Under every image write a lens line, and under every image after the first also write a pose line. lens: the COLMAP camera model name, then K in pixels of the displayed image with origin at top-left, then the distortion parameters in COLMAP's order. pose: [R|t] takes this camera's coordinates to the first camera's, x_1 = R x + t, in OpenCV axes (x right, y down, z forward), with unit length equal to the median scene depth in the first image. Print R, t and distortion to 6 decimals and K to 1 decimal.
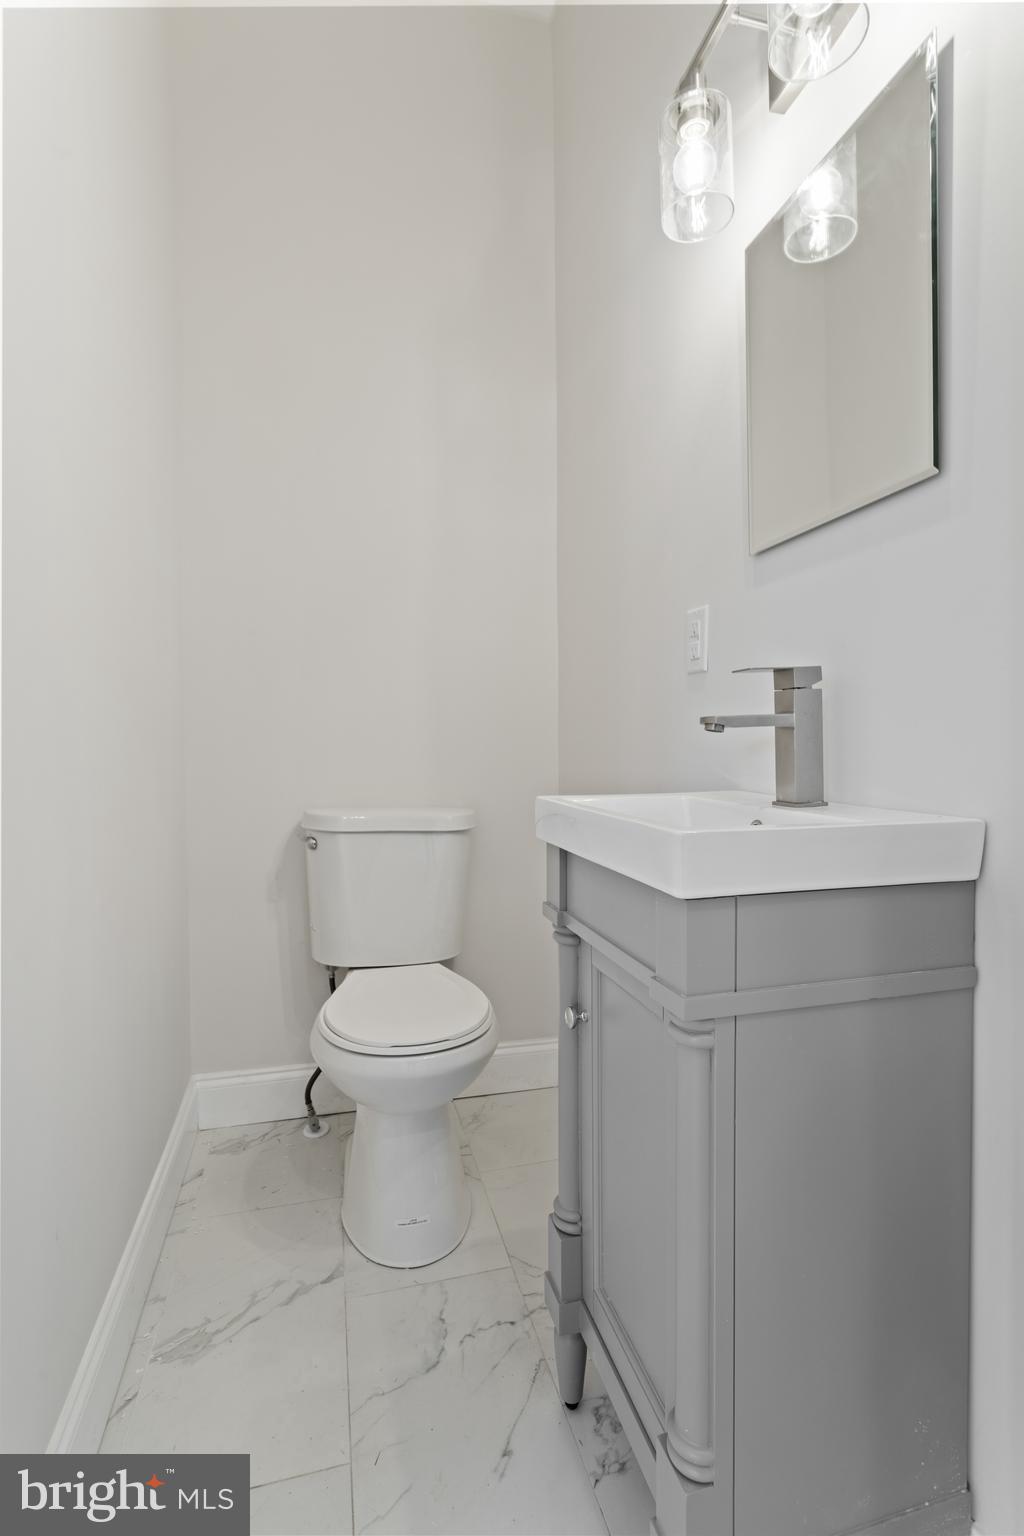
lens RADIAL K [[731.1, 0, 512.0], [0, 731.1, 768.0], [0, 0, 1]] dist [-0.002109, -0.000958]
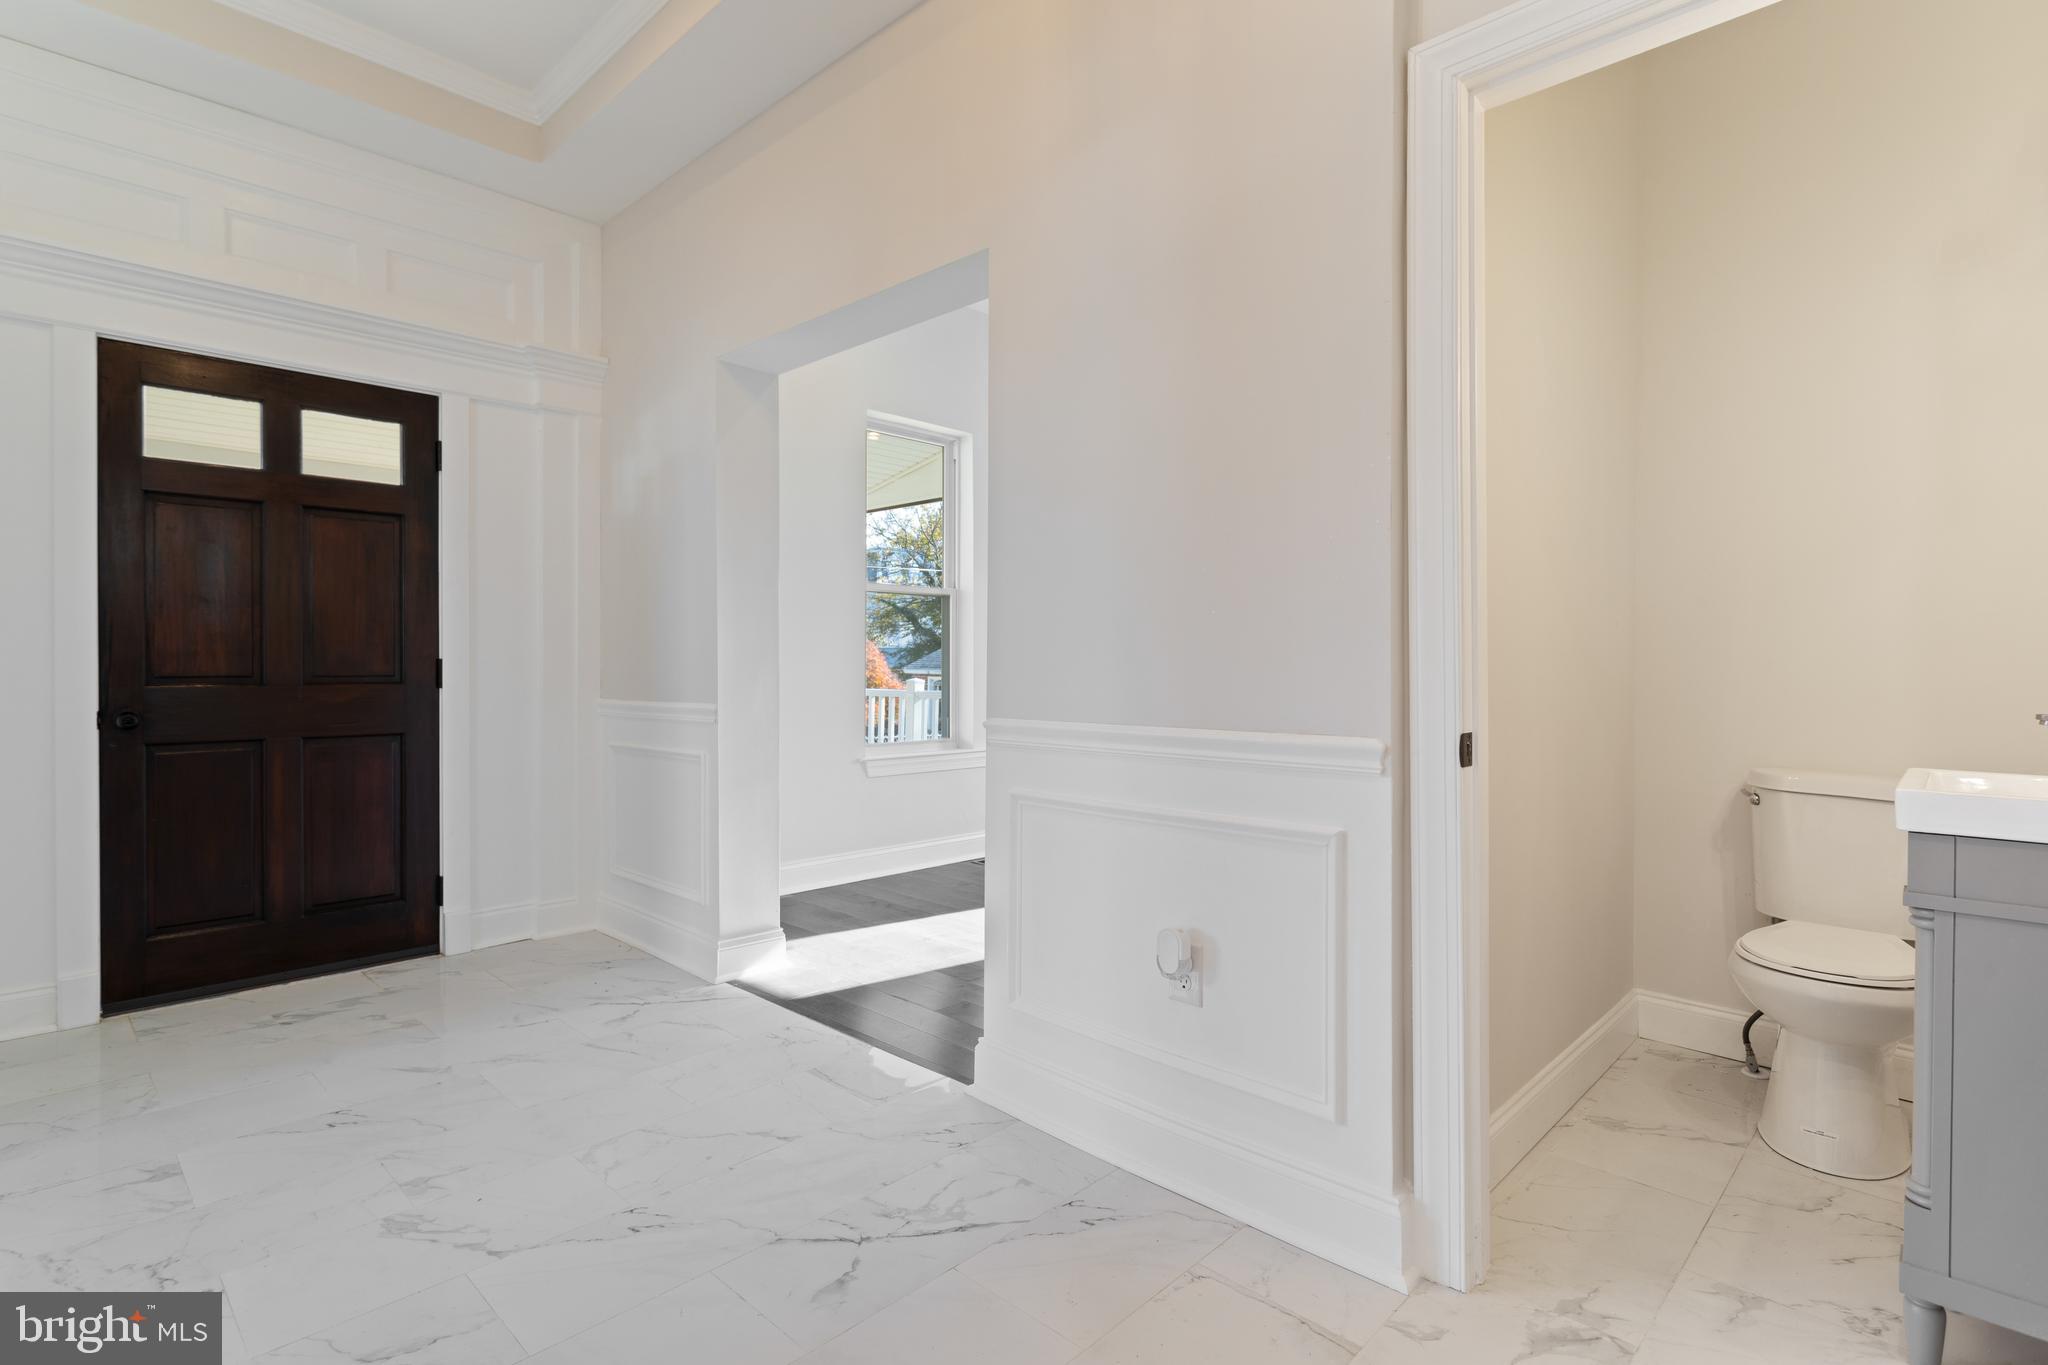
lens RADIAL K [[974.9, 0, 1024.0], [0, 974.9, 682.5], [0, 0, 1]] dist [-0.002109, -0.000958]
pose [[0.522503, 0.017547, -0.852457, 0.398109], [-0.031228, 0.999511, 0.001434, -0.039173], [0.852065, 0.025871, 0.522796, -0.702433]]
